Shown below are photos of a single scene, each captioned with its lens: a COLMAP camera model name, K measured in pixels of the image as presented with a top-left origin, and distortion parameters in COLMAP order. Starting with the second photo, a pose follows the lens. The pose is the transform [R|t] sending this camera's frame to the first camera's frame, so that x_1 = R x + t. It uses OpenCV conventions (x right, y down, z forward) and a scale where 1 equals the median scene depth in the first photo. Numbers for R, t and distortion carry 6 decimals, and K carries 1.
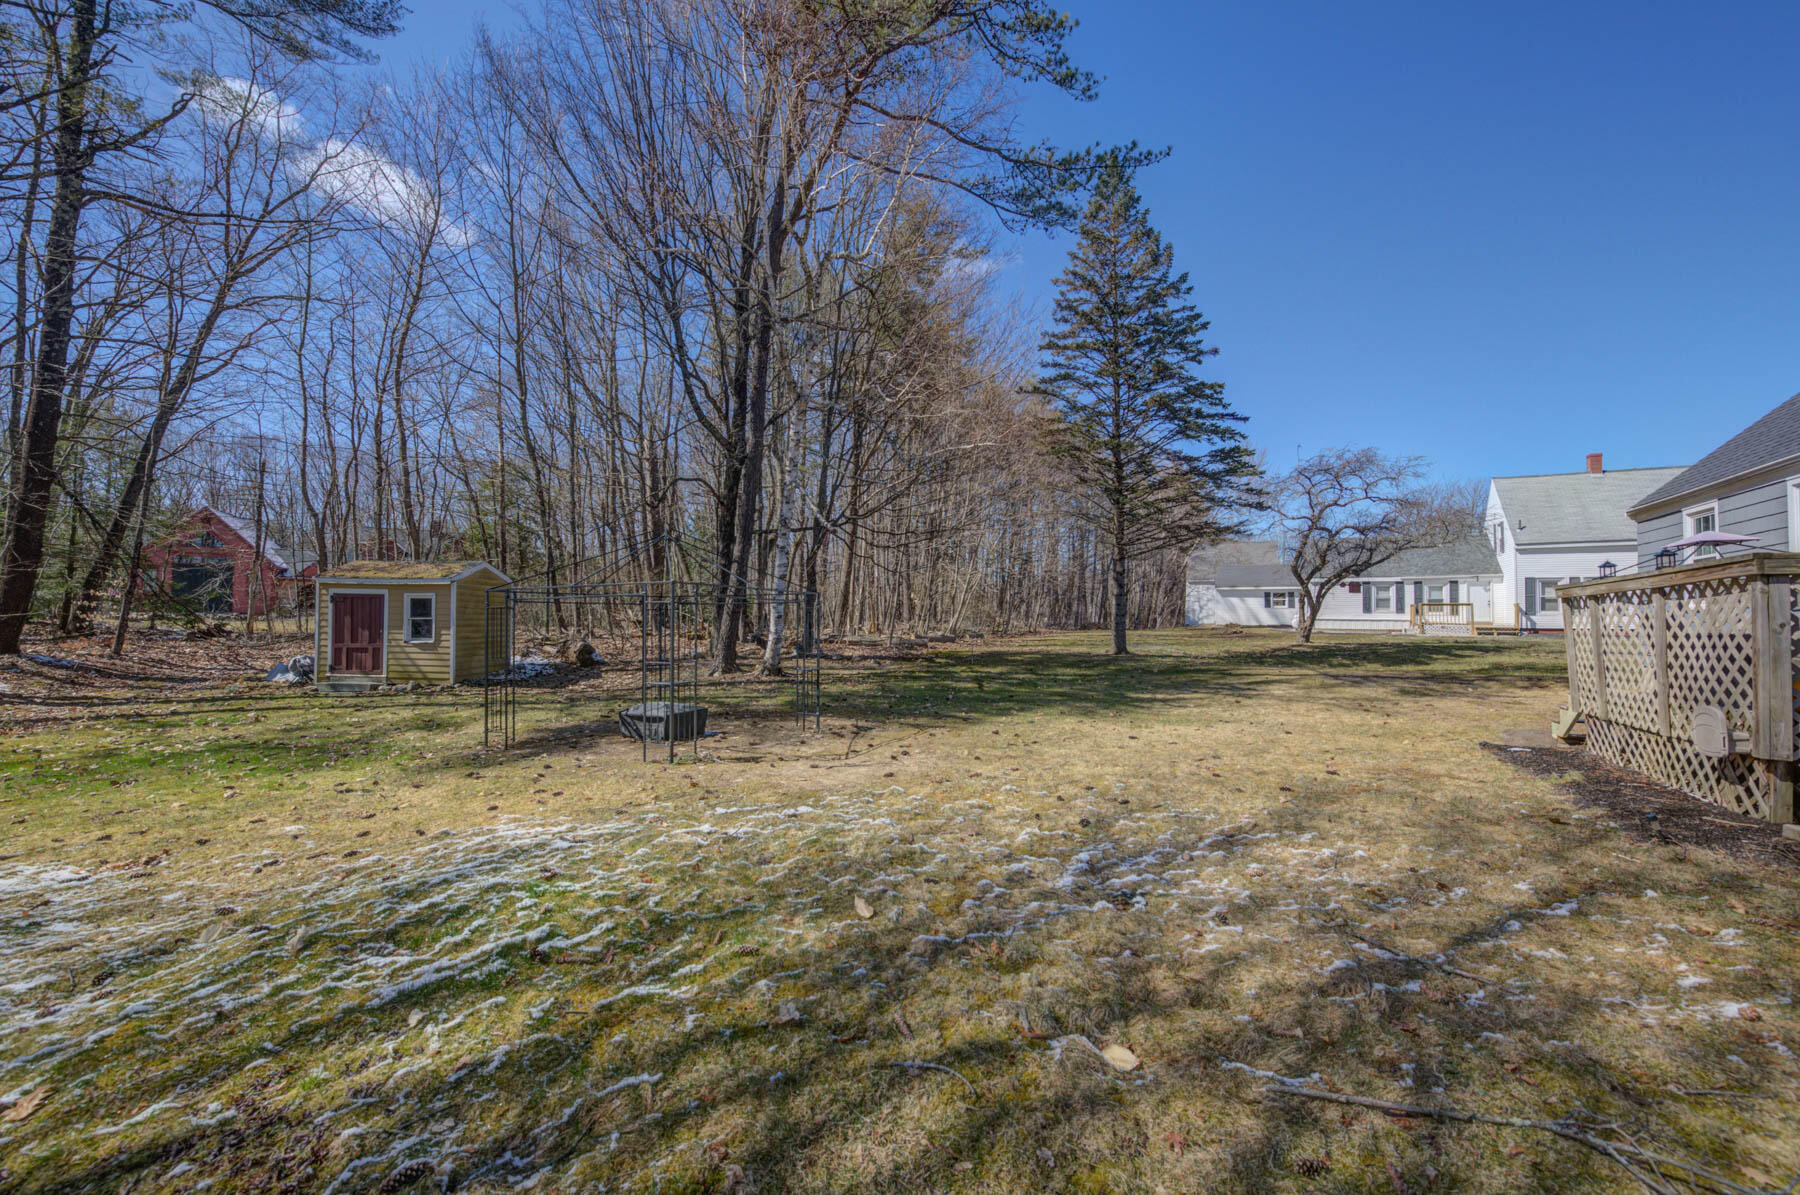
lens RADIAL K [[707.0, 0, 896.4], [0, 707.0, 598.2], [0, 0, 1]] dist [0.001583, -0.003318]
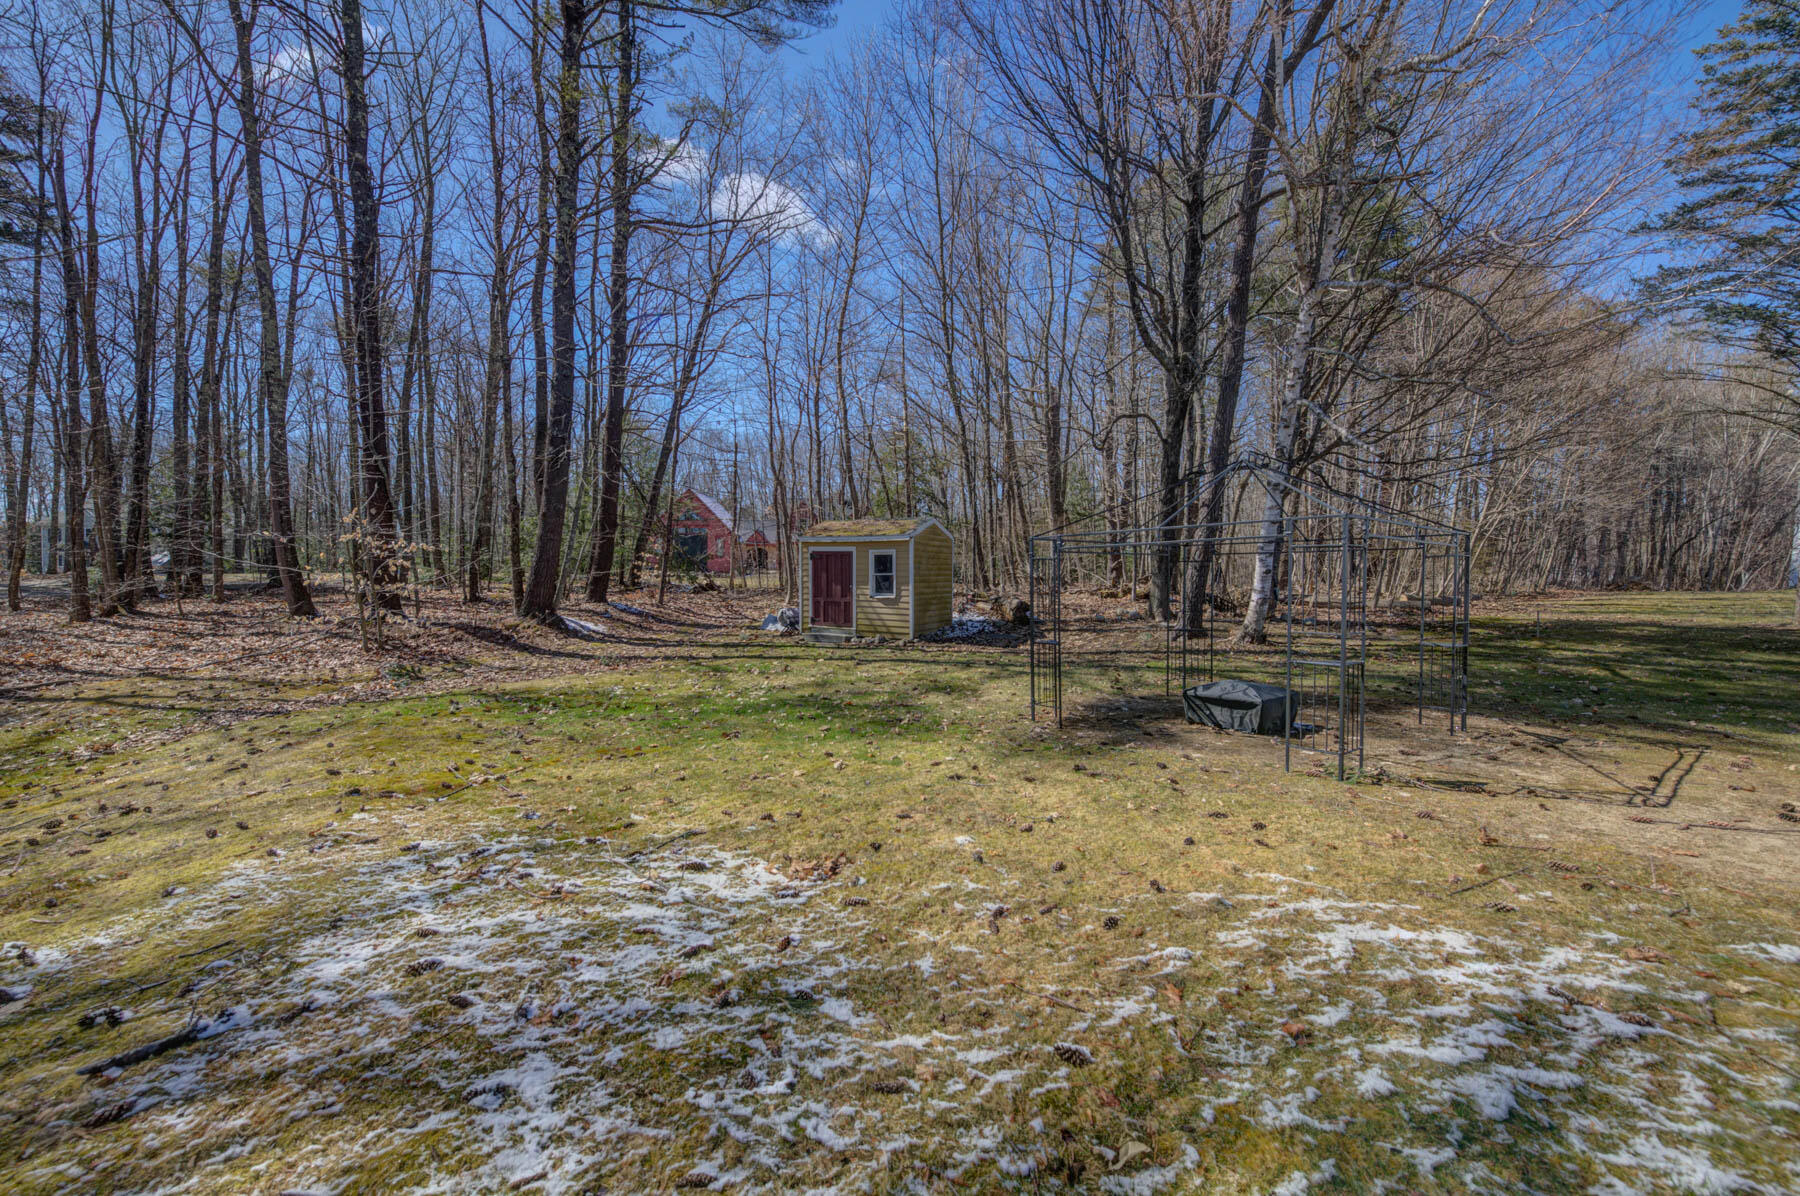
lens RADIAL K [[707.0, 0, 896.4], [0, 707.0, 598.7], [0, 0, 1]] dist [0.001583, -0.003318]
pose [[0.887387, 0.013293, -0.460834, -0.181097], [0.014437, 0.998293, 0.056597, 0.006157], [0.460800, -0.056876, 0.885680, 0.095956]]
